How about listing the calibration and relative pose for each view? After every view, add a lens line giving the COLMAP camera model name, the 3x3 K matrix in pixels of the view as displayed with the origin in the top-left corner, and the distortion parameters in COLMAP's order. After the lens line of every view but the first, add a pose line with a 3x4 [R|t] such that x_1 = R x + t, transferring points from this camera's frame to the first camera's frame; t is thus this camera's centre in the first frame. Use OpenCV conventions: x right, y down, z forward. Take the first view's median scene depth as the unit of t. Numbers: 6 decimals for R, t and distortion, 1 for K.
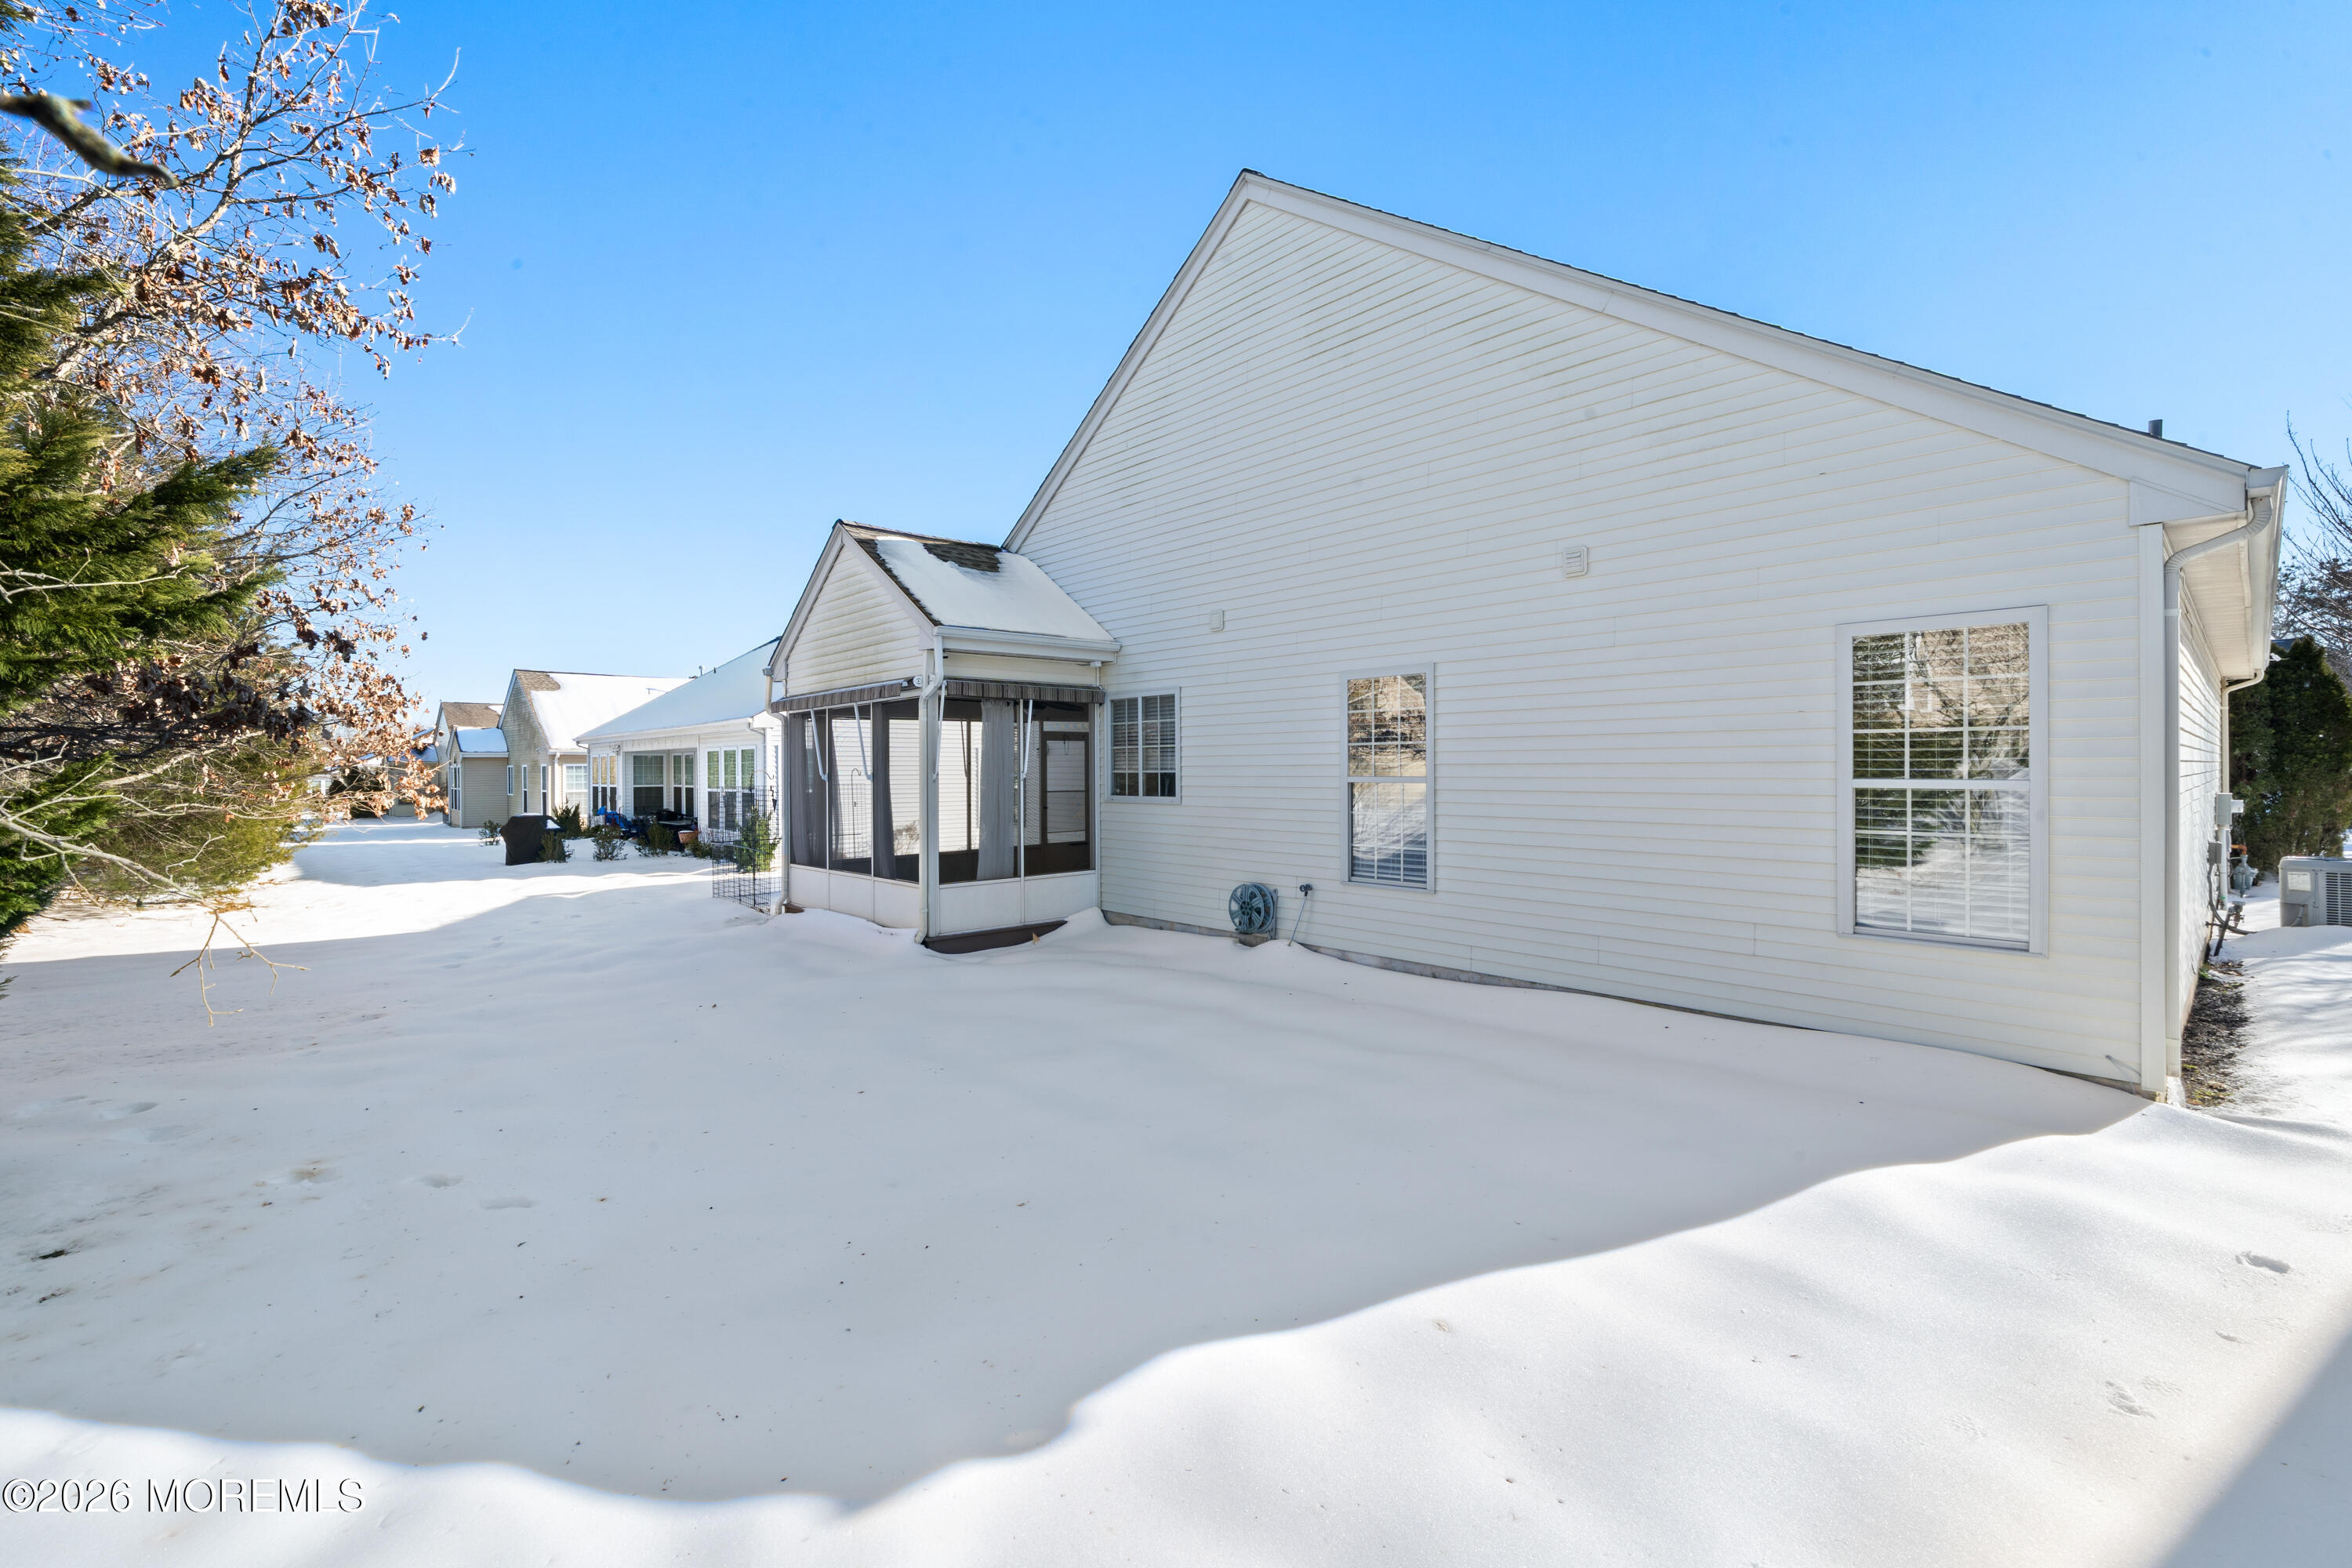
lens RADIAL K [[938.9, 0, 1176.0], [0, 938.9, 784.0], [0, 0, 1]] dist [0.000817, 0.000012]
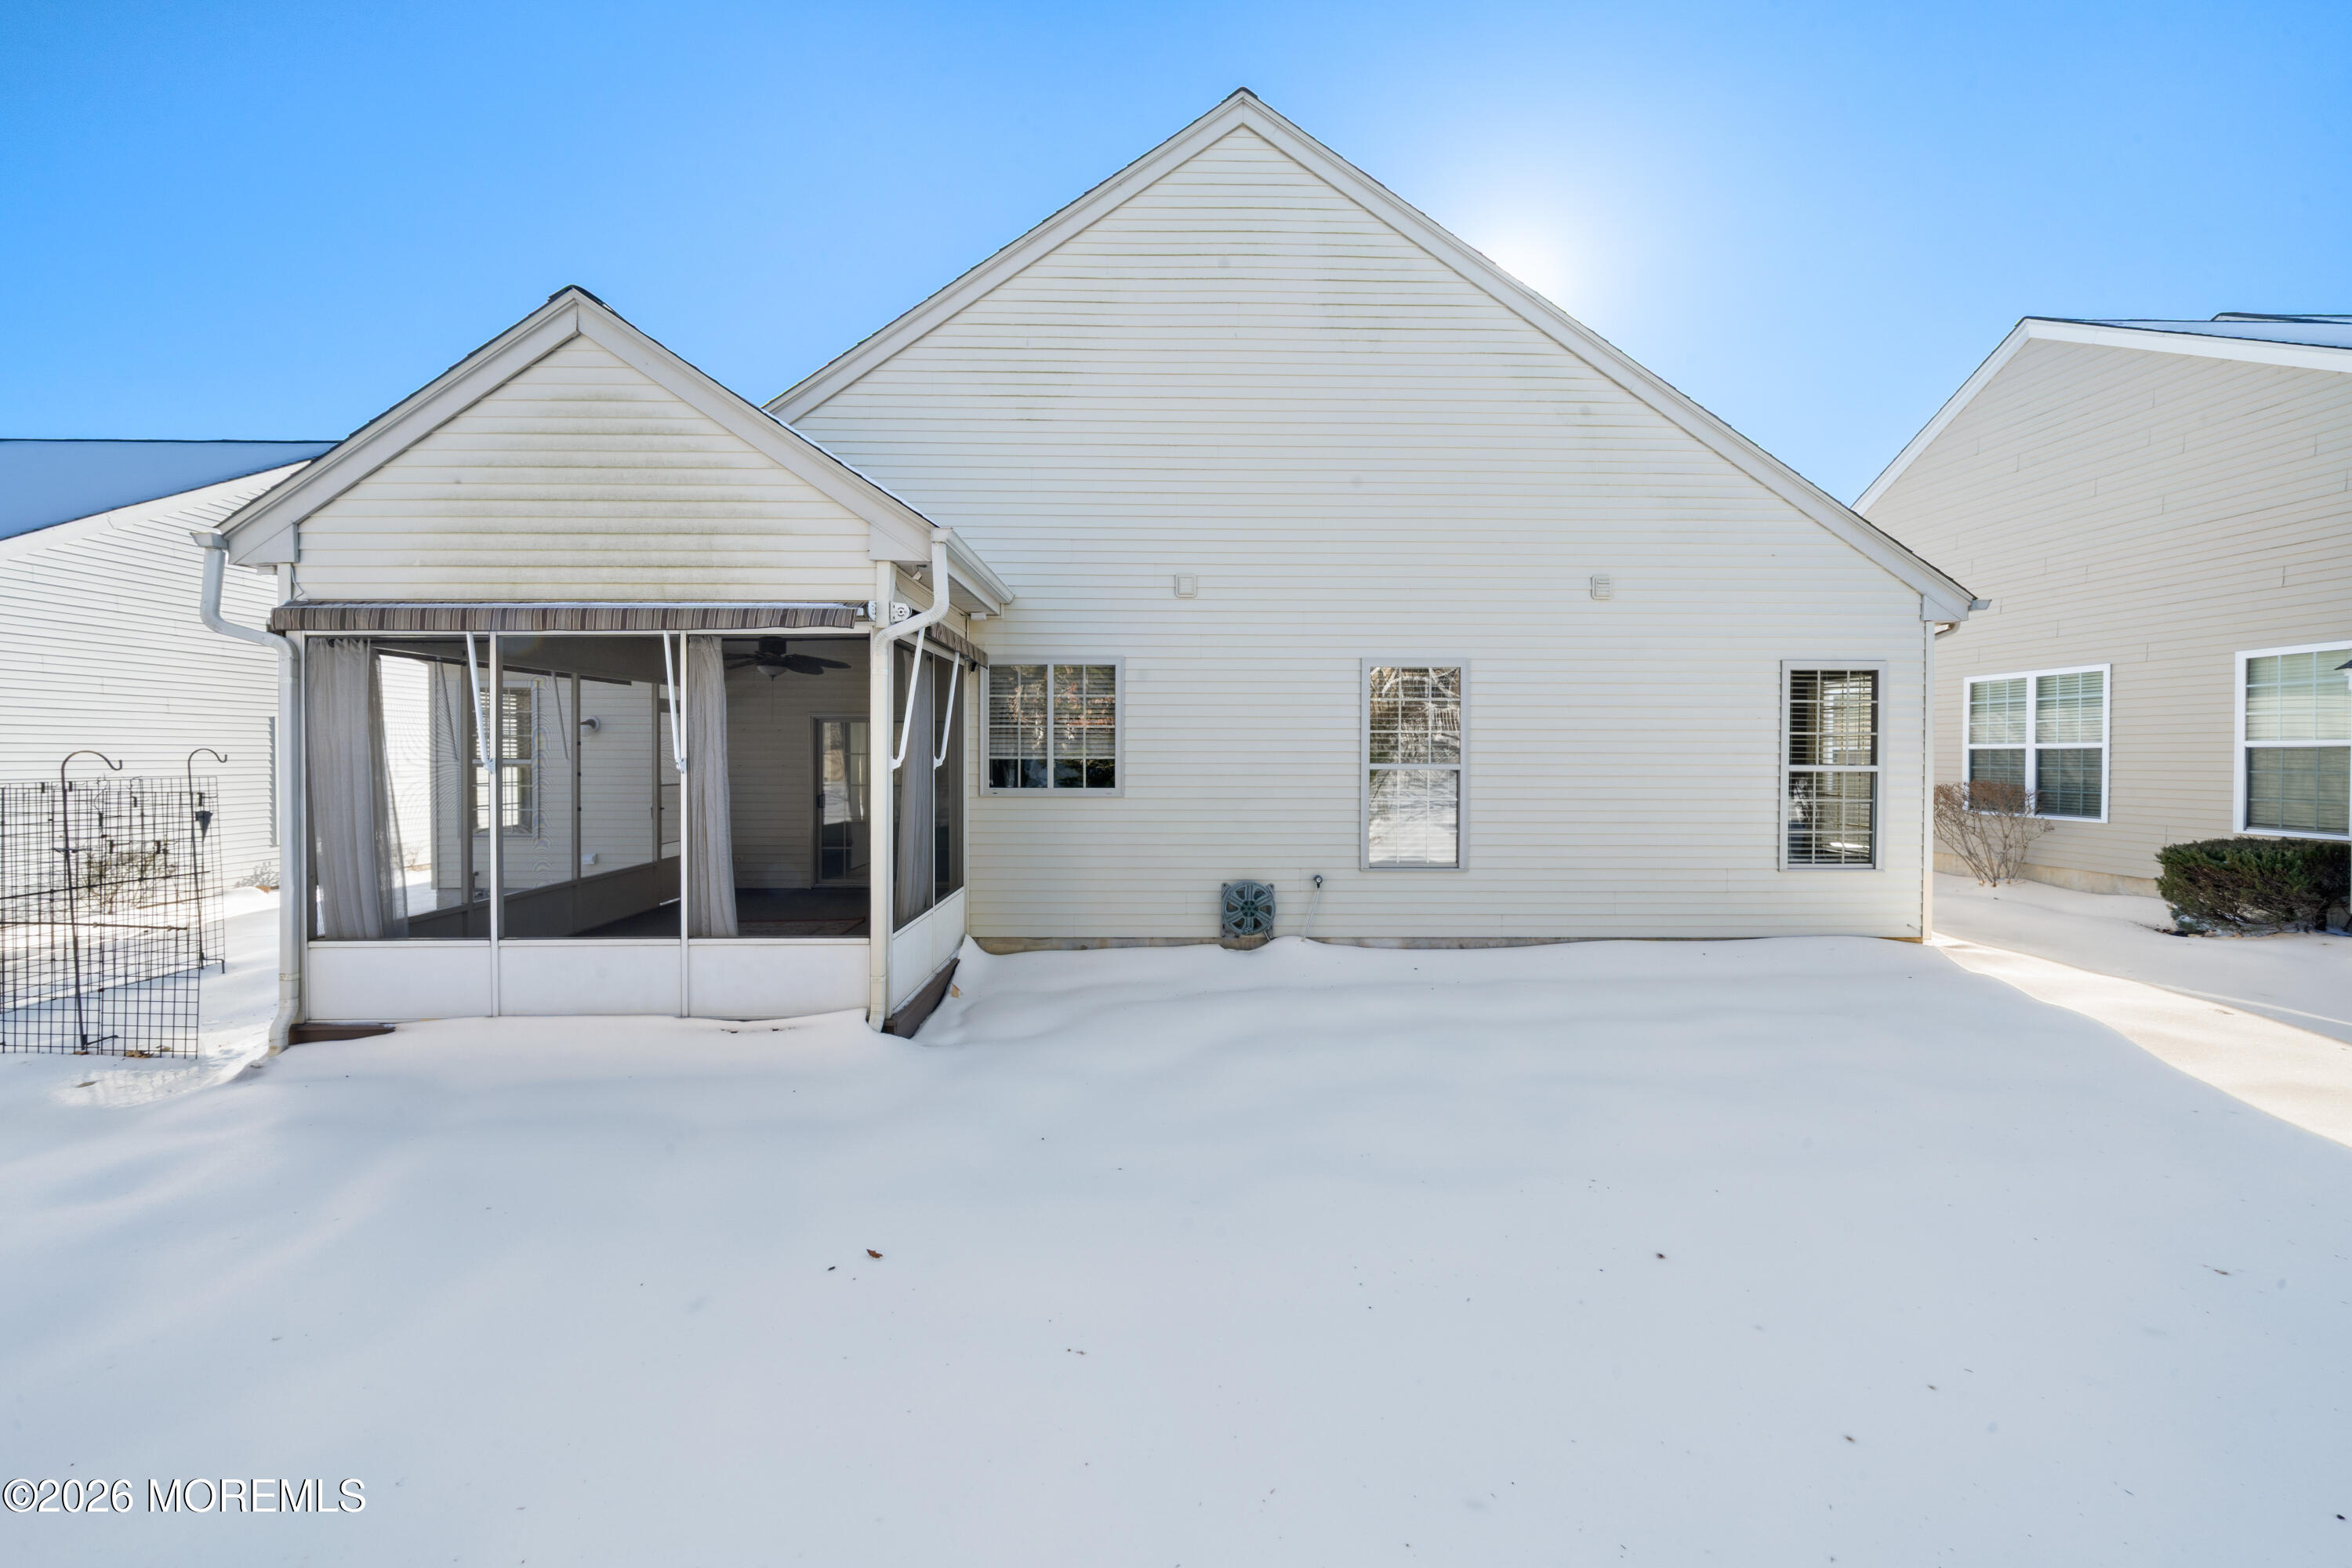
lens RADIAL K [[841.5, 0, 1174.7], [0, 841.5, 775.5], [0, 0, 1]] dist [0.000277, -0.000102]
pose [[0.682403, -0.010905, 0.730895, -0.547362], [0.005857, 0.999938, 0.009451, -0.004361], [-0.730953, -0.002169, 0.682425, 0.479130]]
